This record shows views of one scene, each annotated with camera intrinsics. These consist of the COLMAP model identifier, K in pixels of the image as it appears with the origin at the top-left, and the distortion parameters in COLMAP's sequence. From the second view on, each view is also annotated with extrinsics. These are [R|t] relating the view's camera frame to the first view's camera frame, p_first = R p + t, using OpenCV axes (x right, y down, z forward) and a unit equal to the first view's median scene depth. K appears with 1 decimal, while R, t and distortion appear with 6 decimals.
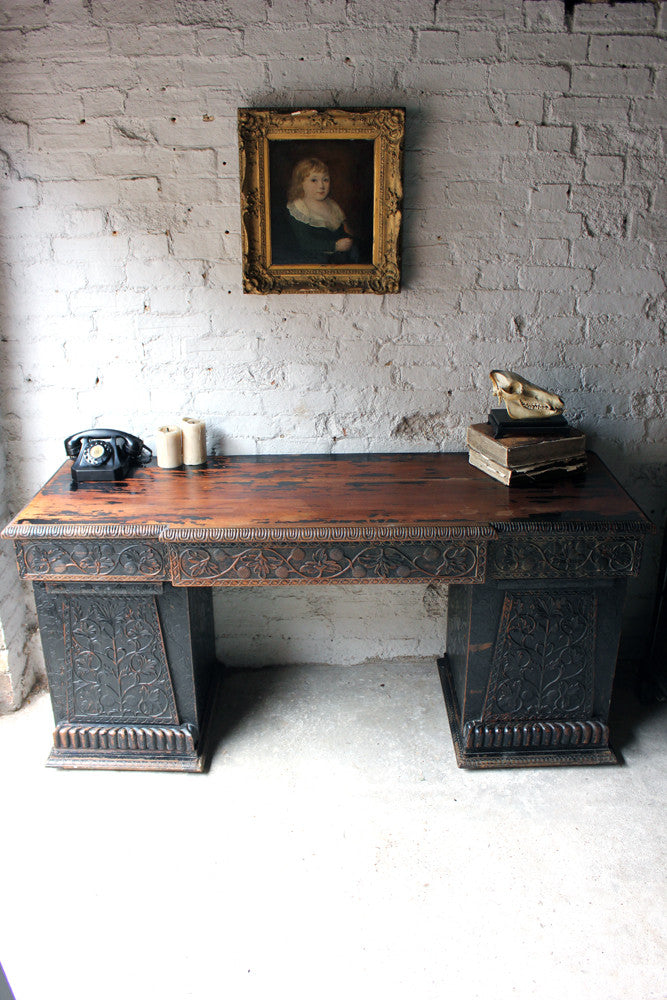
lens RADIAL K [[846.1, 0, 329.2], [0, 846.1, 507.3], [0, 0, 1]] dist [-0.161200, 0.147274]
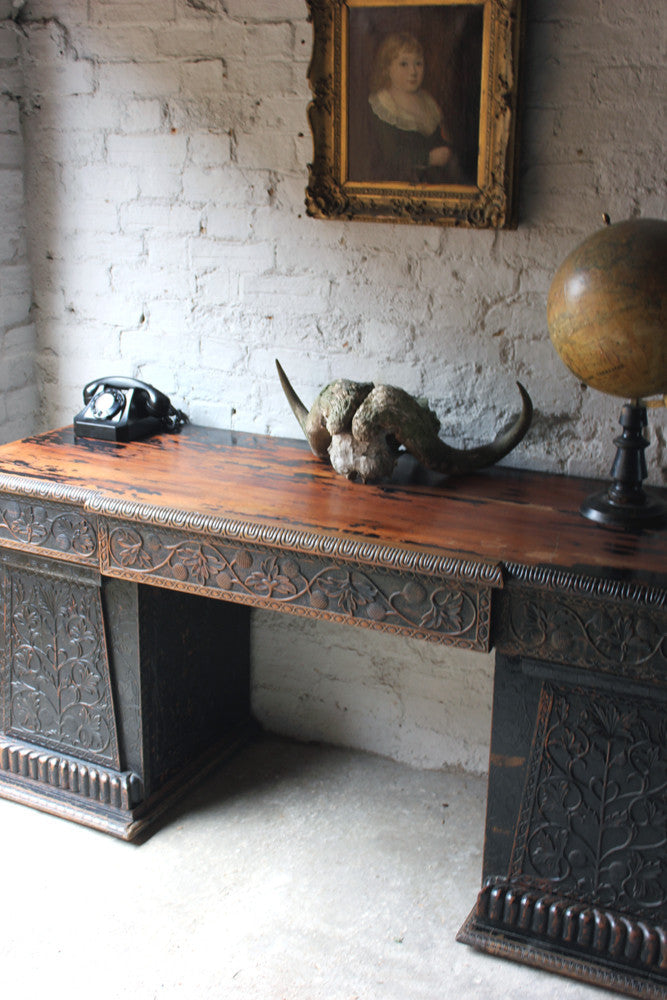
lens RADIAL K [[1153.8, 0, 348.9], [0, 1153.8, 505.1], [0, 0, 1]] dist [-0.101196, 0.138174]
pose [[0.903721, 0.154709, -0.399192, 0.371673], [-0.184824, 0.982044, -0.037822, 0.026449], [0.386172, 0.107961, 0.916087, 0.108852]]
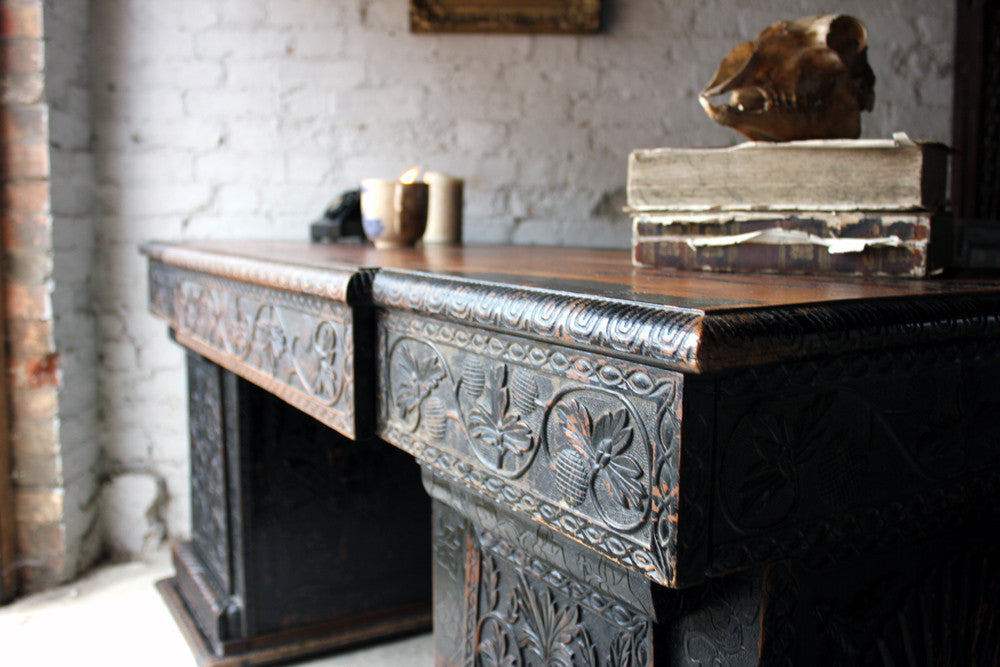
lens RADIAL K [[894.7, 0, 500.0], [0, 894.7, 333.5], [0, 0, 1]] dist [-0.164742, 0.157956]
pose [[0.999838, 0.015182, 0.009704, -0.016857], [-0.012078, 0.964356, -0.264331, 0.257516], [-0.013371, 0.264171, 0.964383, 0.244000]]
